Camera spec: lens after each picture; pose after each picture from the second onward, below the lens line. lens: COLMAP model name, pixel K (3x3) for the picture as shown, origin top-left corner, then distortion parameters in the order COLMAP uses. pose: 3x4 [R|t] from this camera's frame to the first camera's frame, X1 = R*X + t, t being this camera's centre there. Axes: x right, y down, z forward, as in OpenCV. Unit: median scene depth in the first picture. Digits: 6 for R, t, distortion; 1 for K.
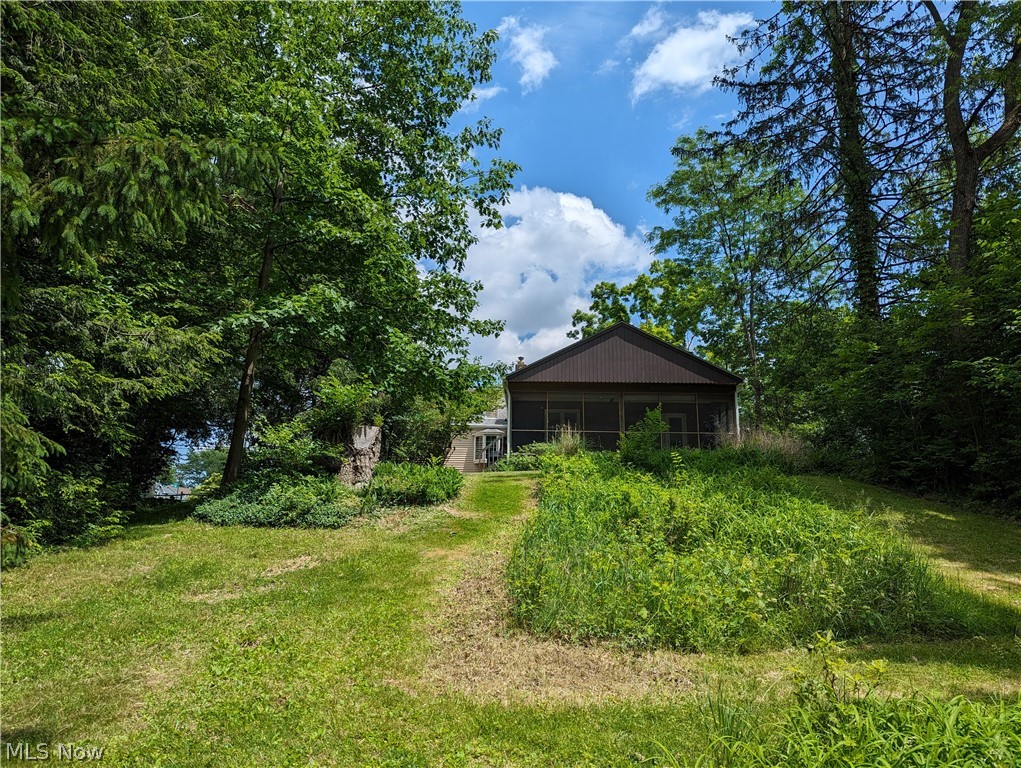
lens RADIAL K [[708.8, 0, 510.5], [0, 708.8, 384.0], [0, 0, 1]] dist [0.001179, 0.000081]
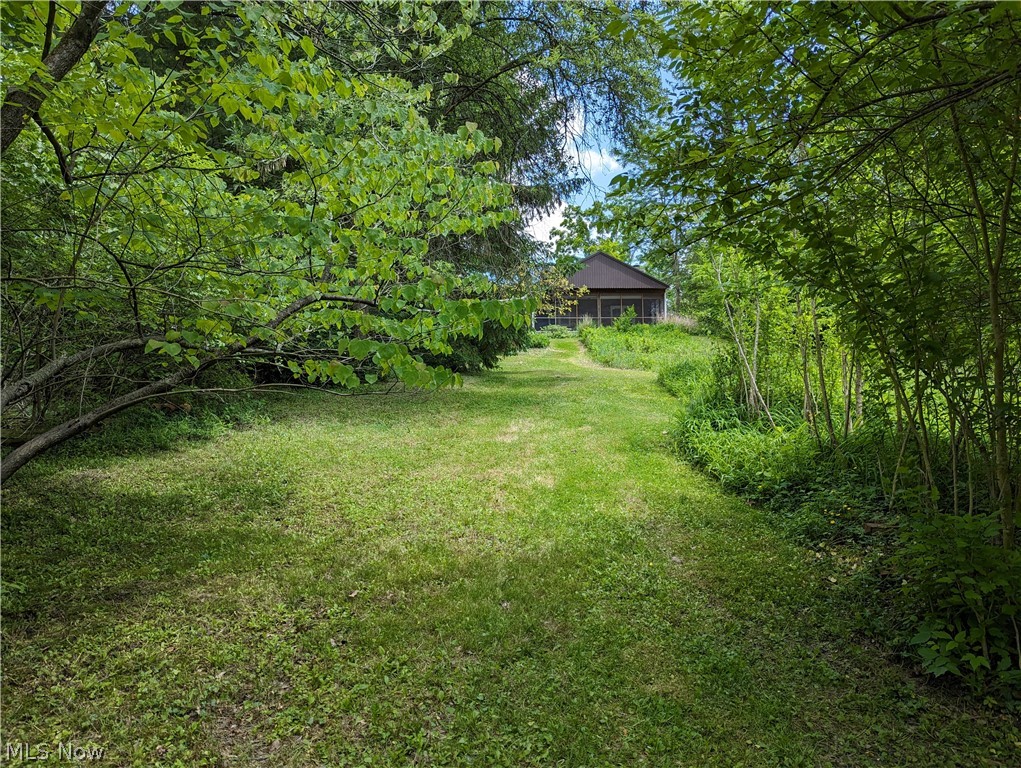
lens RADIAL K [[708.8, 0, 510.5], [0, 708.8, 384.0], [0, 0, 1]] dist [0.001179, 0.000081]
pose [[0.994695, 0.001002, 0.102865, -0.123134], [-0.017505, 0.987018, 0.159655, -0.022019], [-0.101370, -0.160609, 0.981799, -0.366426]]
